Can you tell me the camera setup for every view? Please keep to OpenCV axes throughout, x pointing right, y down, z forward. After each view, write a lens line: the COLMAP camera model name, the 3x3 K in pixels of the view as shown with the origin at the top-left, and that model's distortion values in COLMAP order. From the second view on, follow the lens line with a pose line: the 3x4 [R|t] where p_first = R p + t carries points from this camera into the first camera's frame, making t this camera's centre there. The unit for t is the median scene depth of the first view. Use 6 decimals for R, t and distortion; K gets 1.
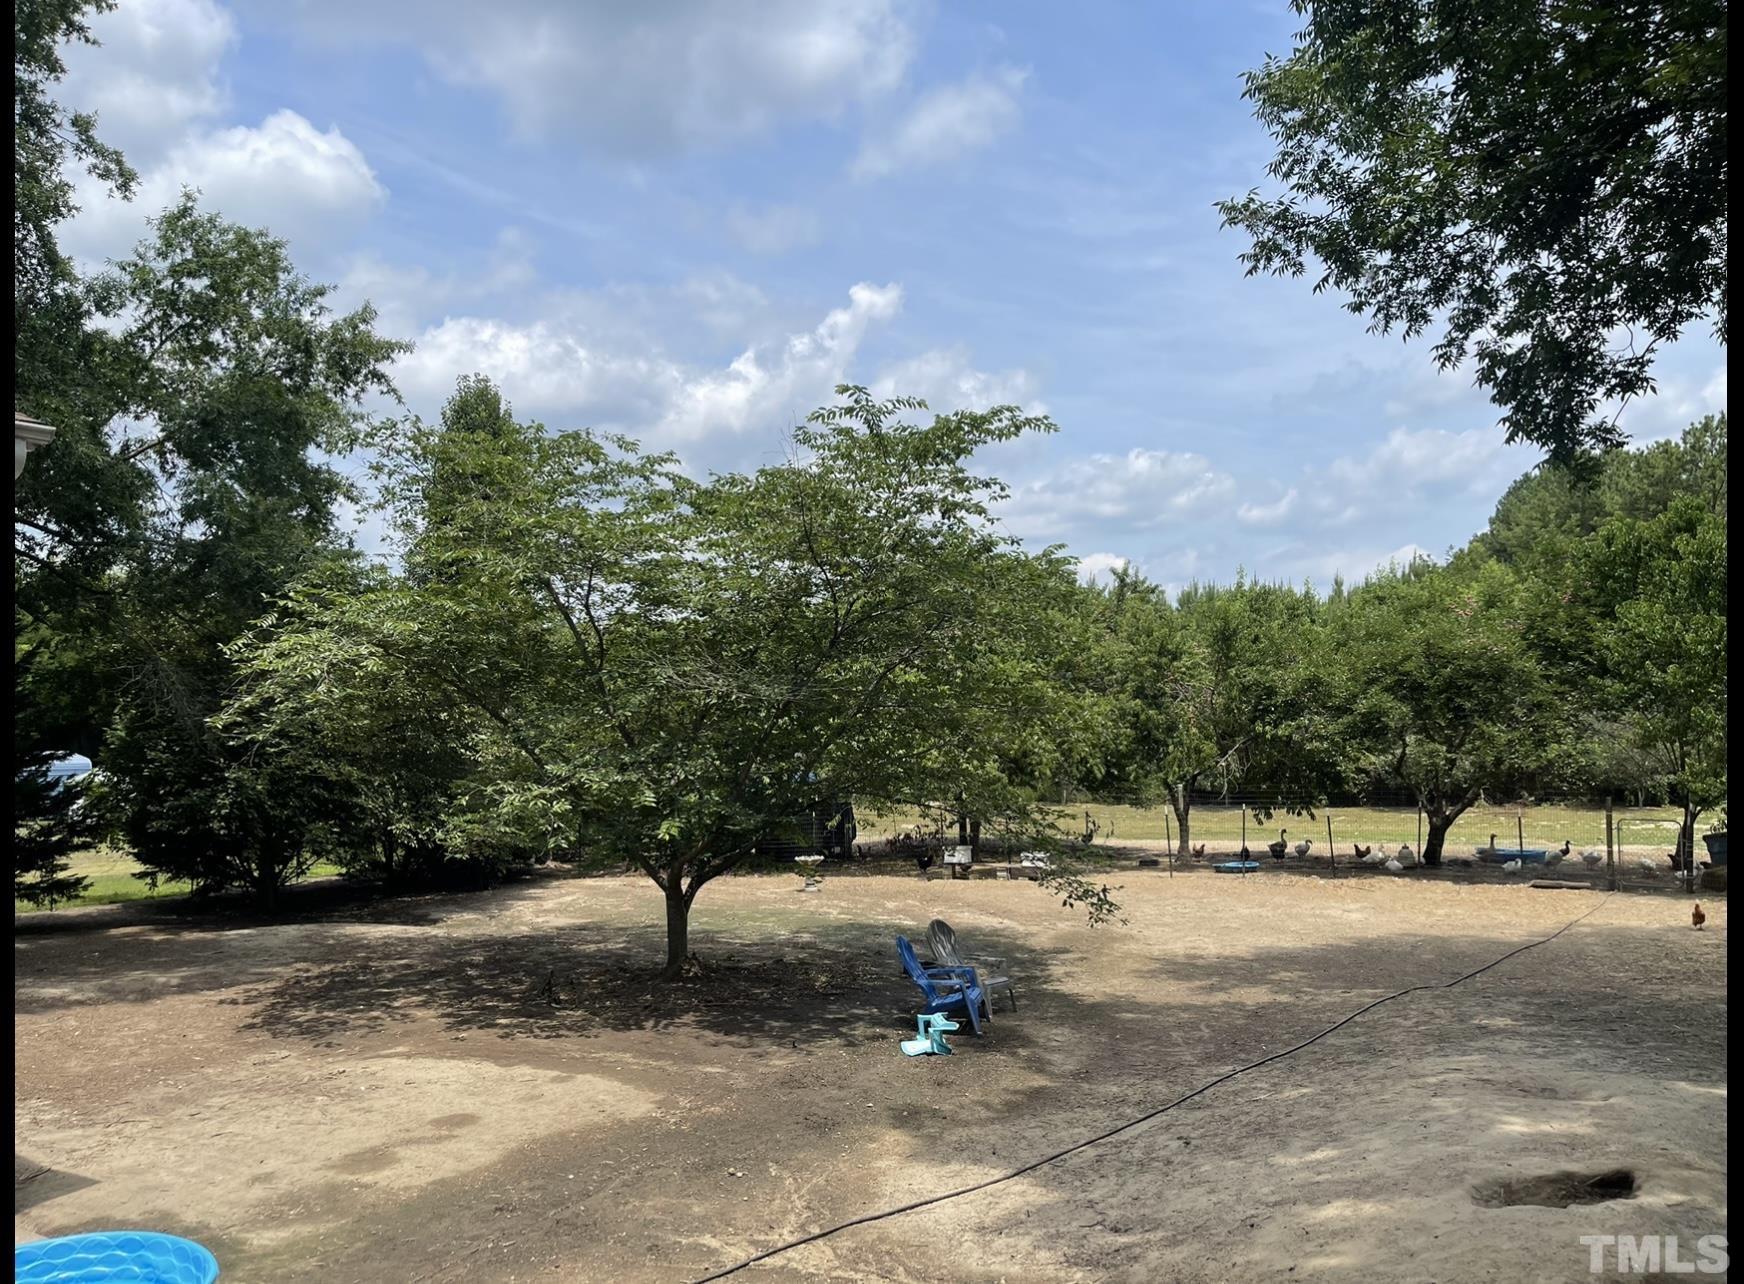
lens RADIAL K [[1180.2, 0, 872.0], [0, 1180.2, 642.0], [0, 0, 1]] dist [0.000528, 0.001421]
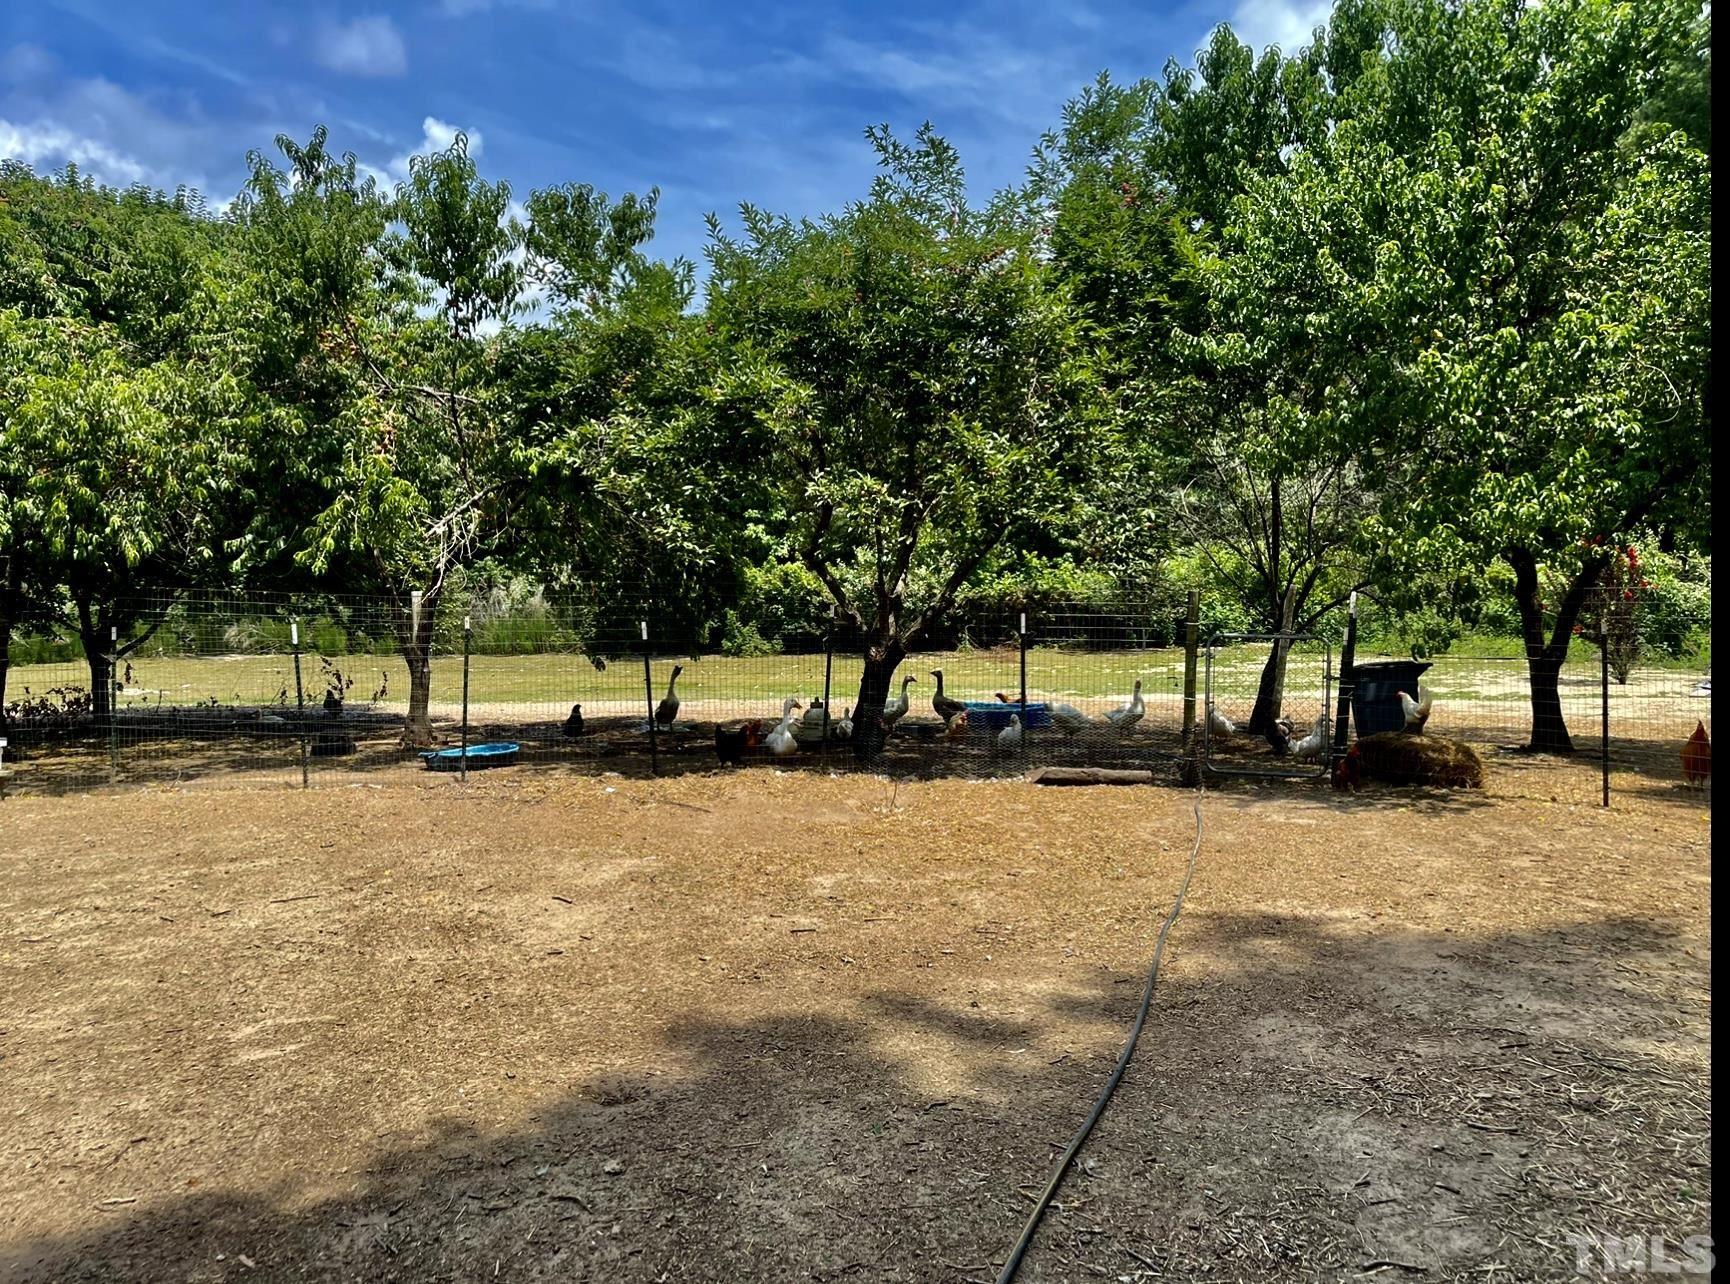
lens RADIAL K [[1170.8, 0, 865.0], [0, 1170.8, 642.0], [0, 0, 1]] dist [0.000528, 0.001421]
pose [[0.931832, -0.006507, 0.362831, 0.309771], [-0.034990, 0.993570, 0.107680, 0.099221], [-0.361198, -0.113035, 0.925613, 0.571628]]
